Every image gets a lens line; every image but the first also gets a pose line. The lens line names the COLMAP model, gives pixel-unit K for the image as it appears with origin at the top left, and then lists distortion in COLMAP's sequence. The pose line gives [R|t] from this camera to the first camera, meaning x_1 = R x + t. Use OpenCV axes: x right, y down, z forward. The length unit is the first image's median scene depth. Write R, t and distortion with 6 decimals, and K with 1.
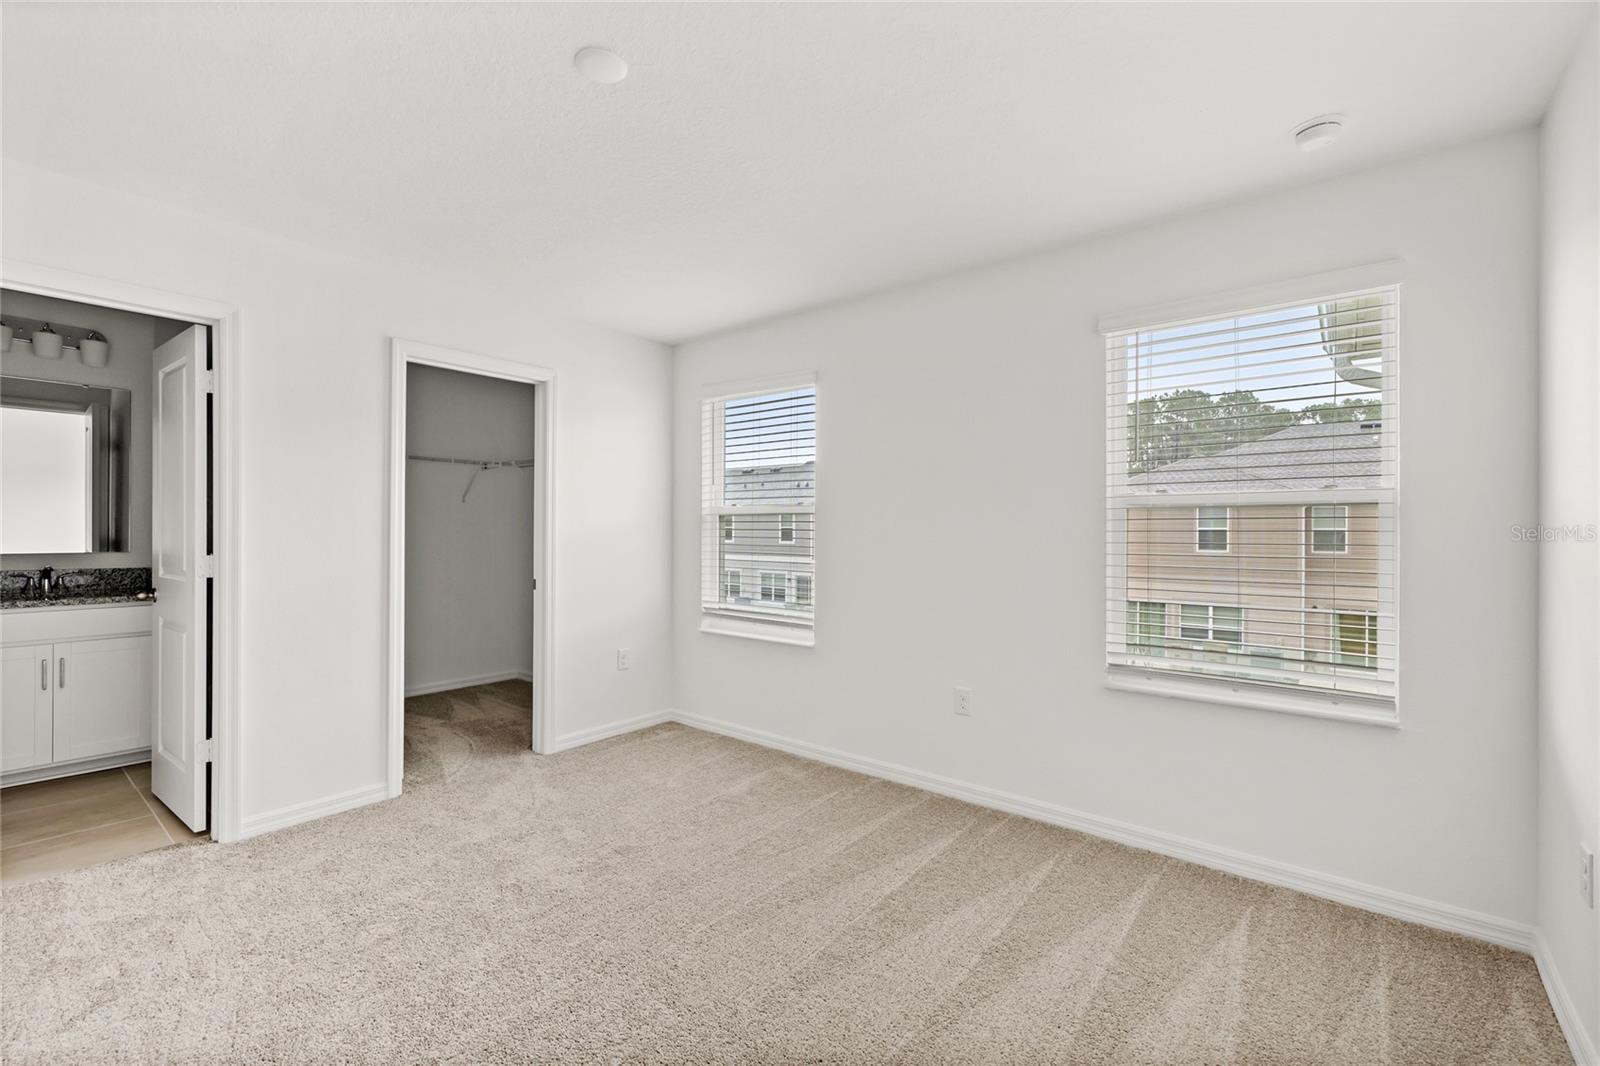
lens RADIAL K [[681.8, 0, 795.5], [0, 681.8, 524.3], [0, 0, 1]] dist [-0.001653, 0.000064]
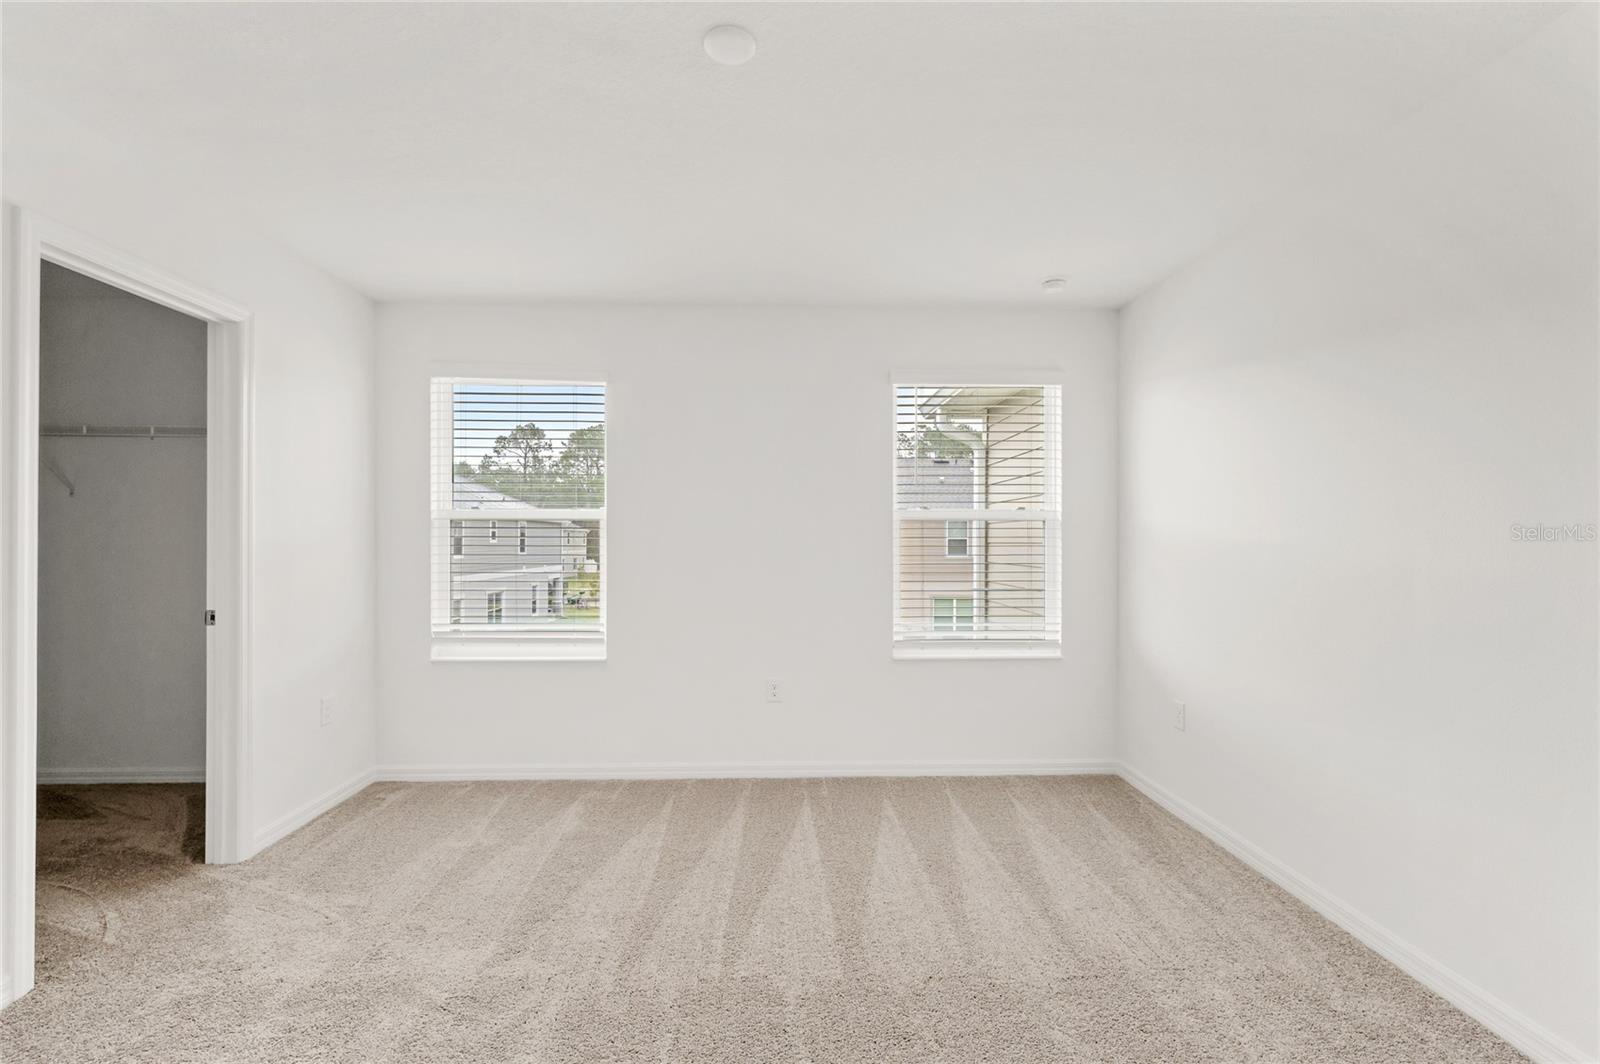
lens RADIAL K [[690.9, 0, 800.0], [0, 690.9, 532.0], [0, 0, 1]] dist [-0.003870, -0.000018]
pose [[0.753639, 0.004556, 0.657273, -0.414300], [-0.003582, 0.999990, -0.002824, 0.002937], [-0.657279, -0.000226, 0.753648, 0.104040]]
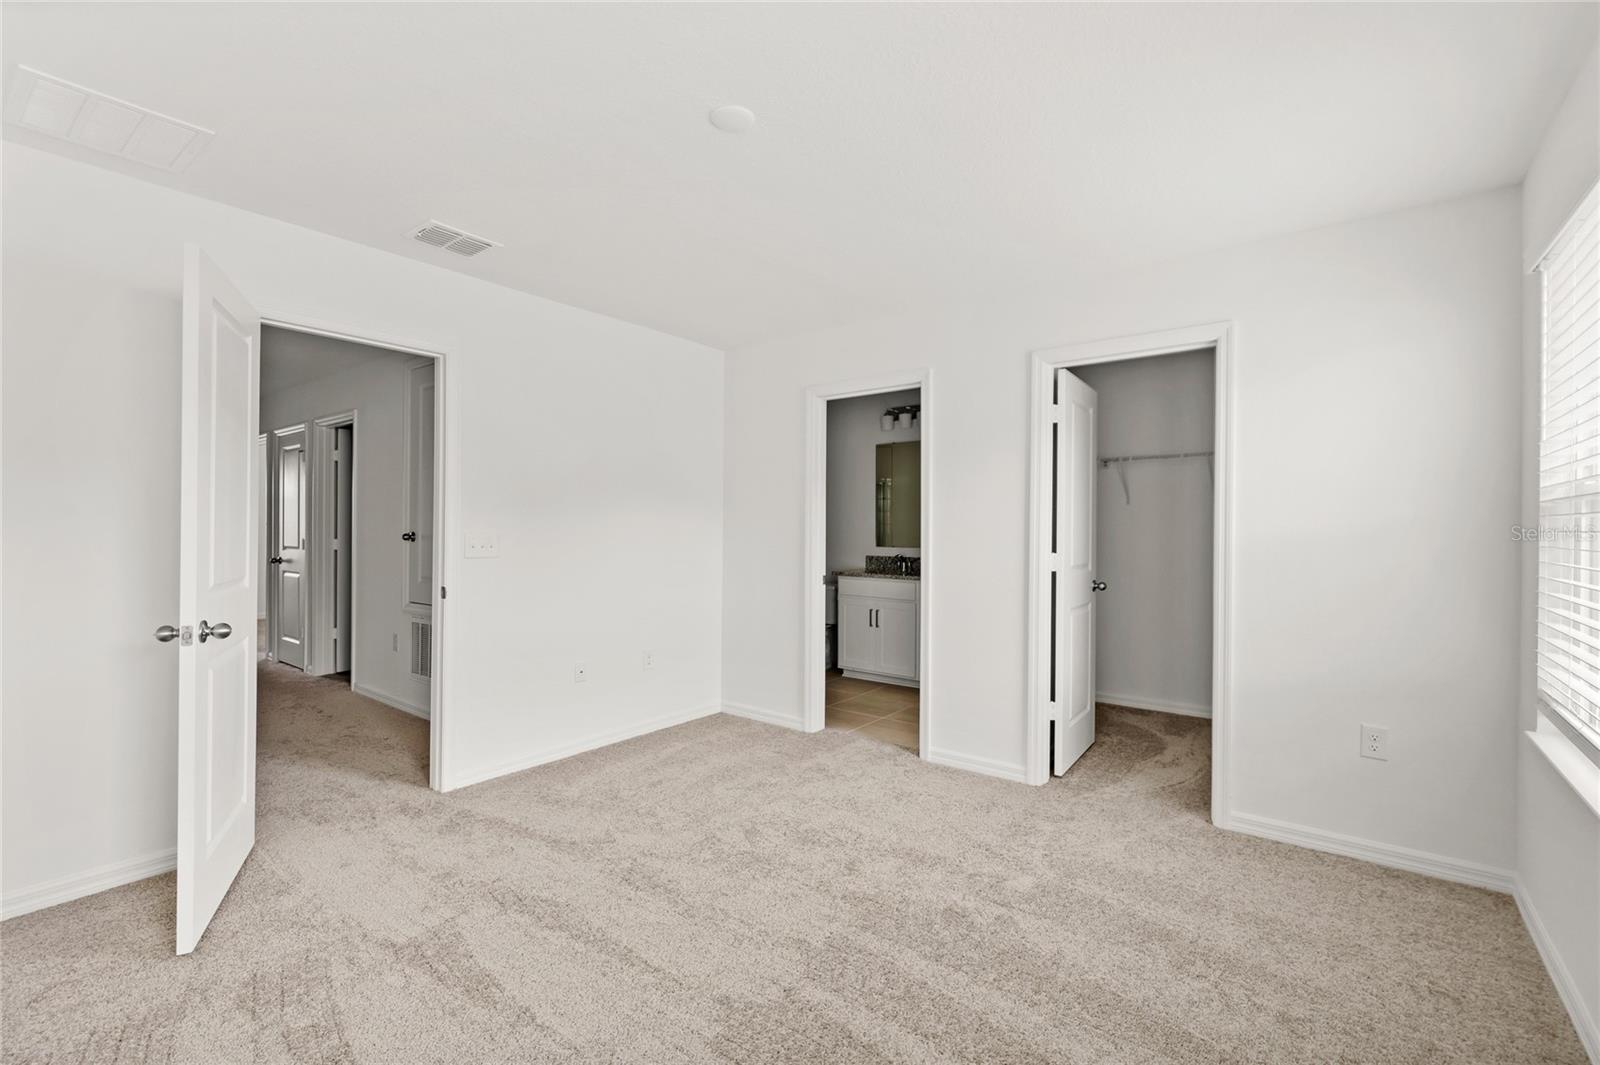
lens RADIAL K [[681.8, 0, 795.5], [0, 681.8, 523.8], [0, 0, 1]] dist [-0.001653, 0.000064]
pose [[0.017011, -0.016598, -0.999718, 0.412674], [0.009134, 0.999823, -0.016444, 0.007443], [0.999814, -0.008851, 0.017159, 0.539474]]
